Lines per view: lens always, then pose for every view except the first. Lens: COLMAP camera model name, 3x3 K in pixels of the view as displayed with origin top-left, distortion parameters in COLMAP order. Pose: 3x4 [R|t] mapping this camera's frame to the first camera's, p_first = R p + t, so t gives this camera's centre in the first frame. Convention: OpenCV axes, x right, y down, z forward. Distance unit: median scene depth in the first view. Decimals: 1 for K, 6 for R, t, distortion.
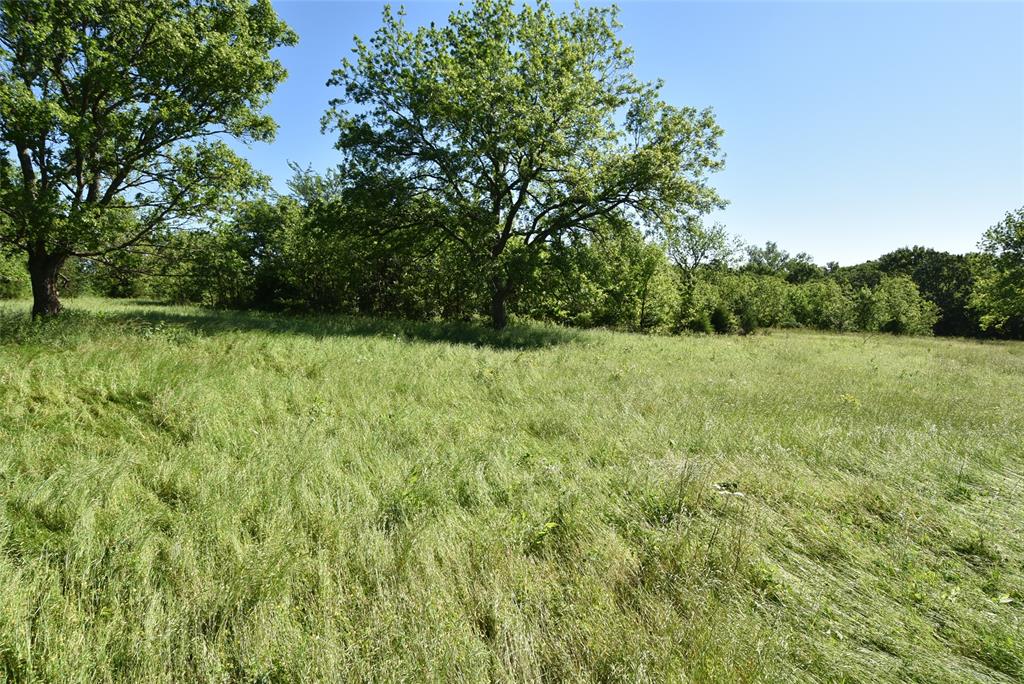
lens RADIAL K [[540.3, 0, 505.6], [0, 540.3, 344.5], [0, 0, 1]] dist [-0.018321, -0.013454]
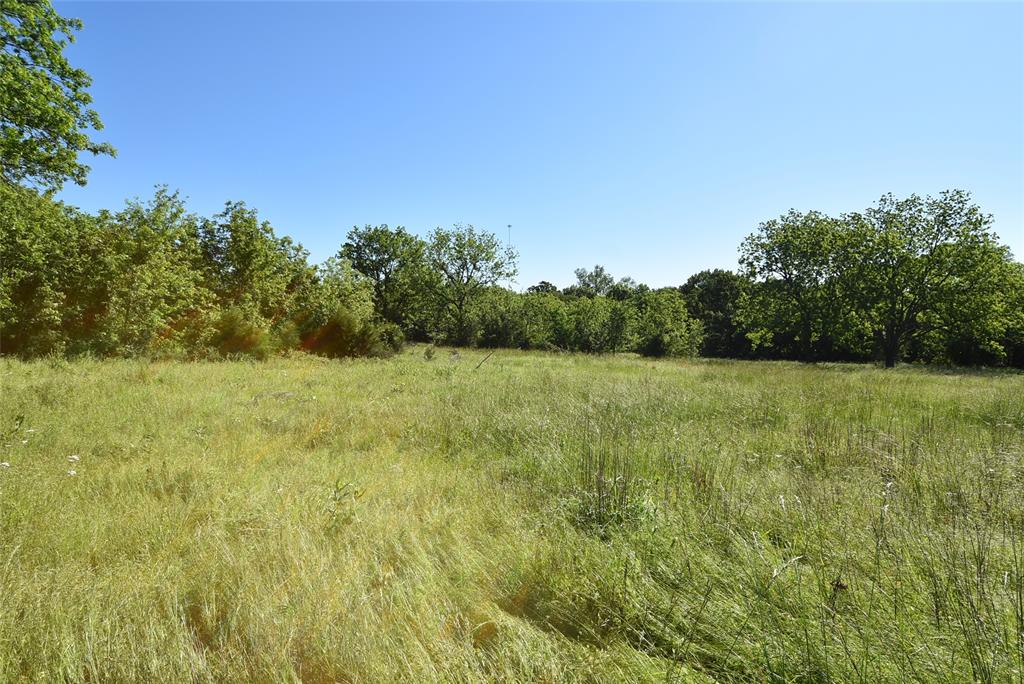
lens RADIAL K [[540.3, 0, 505.3], [0, 540.3, 353.1], [0, 0, 1]] dist [-0.018321, -0.013454]
pose [[0.974308, -0.007720, 0.225086, 0.379991], [0.014957, 0.999424, -0.030466, -0.000920], [-0.224721, 0.033050, 0.973863, 0.254973]]
